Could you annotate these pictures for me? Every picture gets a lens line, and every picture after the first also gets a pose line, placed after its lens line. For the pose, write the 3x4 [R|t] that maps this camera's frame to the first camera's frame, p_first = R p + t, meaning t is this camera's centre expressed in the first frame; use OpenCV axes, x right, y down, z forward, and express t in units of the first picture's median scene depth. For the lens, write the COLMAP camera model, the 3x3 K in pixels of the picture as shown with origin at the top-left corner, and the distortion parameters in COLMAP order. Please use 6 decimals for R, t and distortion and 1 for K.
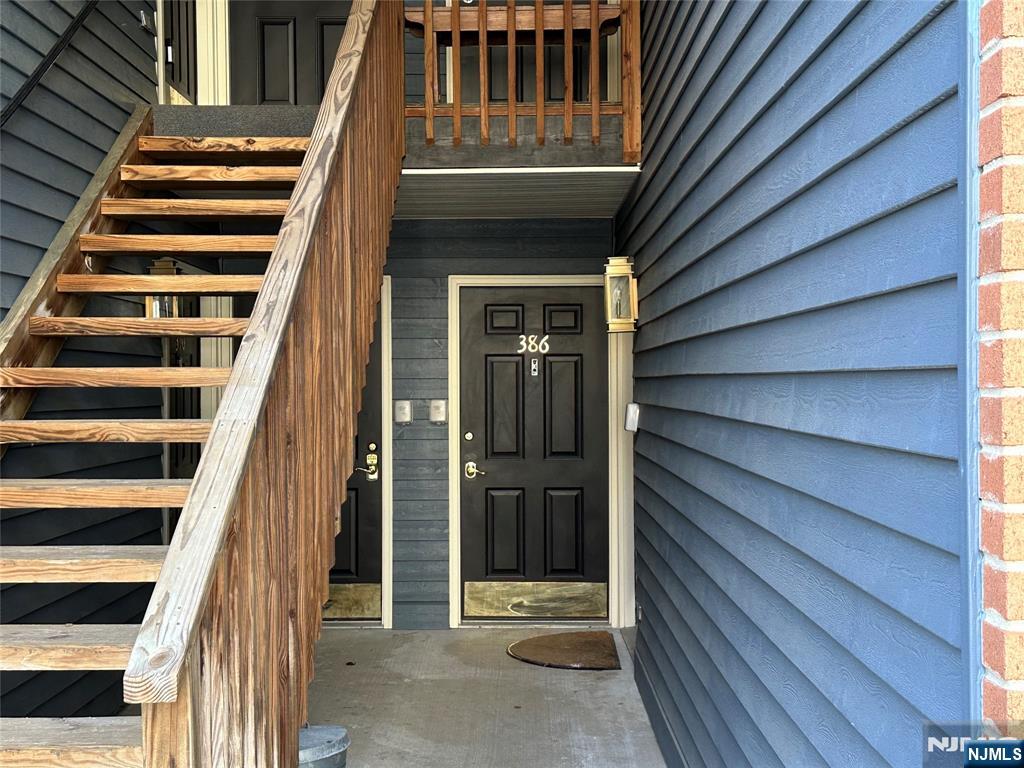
lens RADIAL K [[1403.4, 0, 501.9], [0, 1403.4, 381.6], [0, 0, 1]] dist [0.118238, 0.000000]
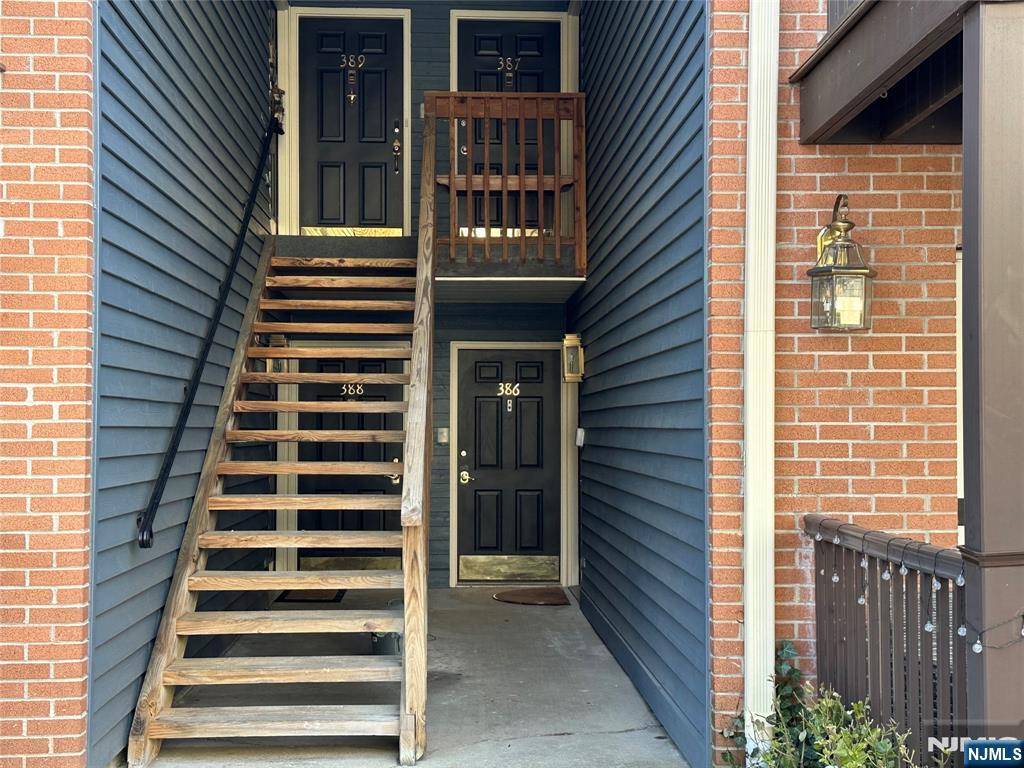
lens RADIAL K [[1403.4, 0, 516.6], [0, 1403.4, 384.2], [0, 0, 1]] dist [0.118238, 0.000000]
pose [[0.998074, 0.007028, 0.061631, -0.067565], [-0.005166, 0.999527, -0.030323, 0.013358], [-0.061815, 0.029946, 0.997638, -0.503504]]
